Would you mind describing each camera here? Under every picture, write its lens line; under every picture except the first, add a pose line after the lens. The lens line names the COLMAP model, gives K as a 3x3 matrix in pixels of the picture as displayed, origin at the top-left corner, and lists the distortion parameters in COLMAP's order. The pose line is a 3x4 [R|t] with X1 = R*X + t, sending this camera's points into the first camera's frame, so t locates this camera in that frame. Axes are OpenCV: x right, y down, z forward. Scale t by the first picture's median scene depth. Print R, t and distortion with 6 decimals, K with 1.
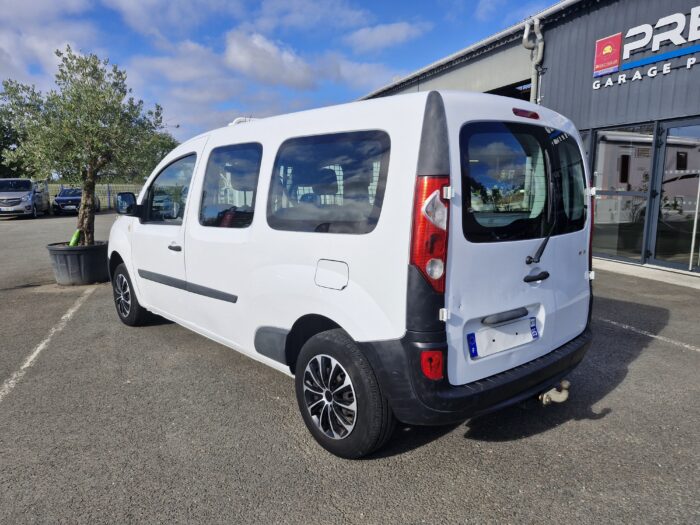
lens RADIAL K [[504.4, 0, 350.0], [0, 504.4, 264.7], [0, 0, 1]] dist [0.020211, -0.025886]
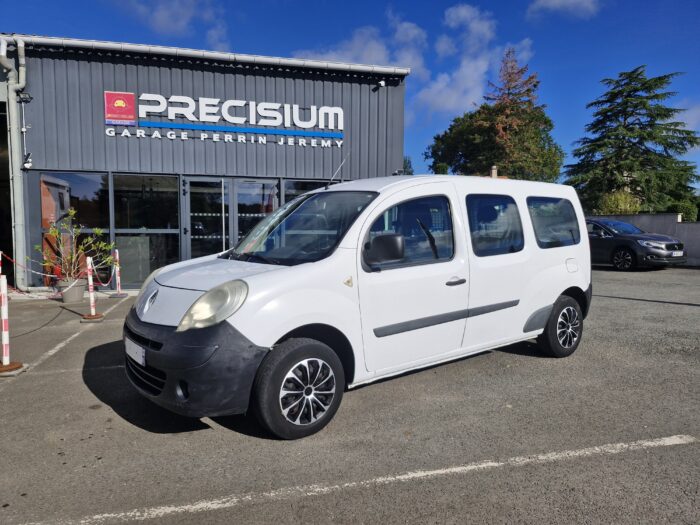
lens RADIAL K [[504.4, 0, 351.3], [0, 504.4, 259.5], [0, 0, 1]] dist [0.020211, -0.025886]
pose [[0.039001, -0.066862, 0.997000, -1.058763], [0.151965, 0.986550, 0.060217, -0.133529], [-0.987616, 0.149160, 0.048637, 0.869053]]
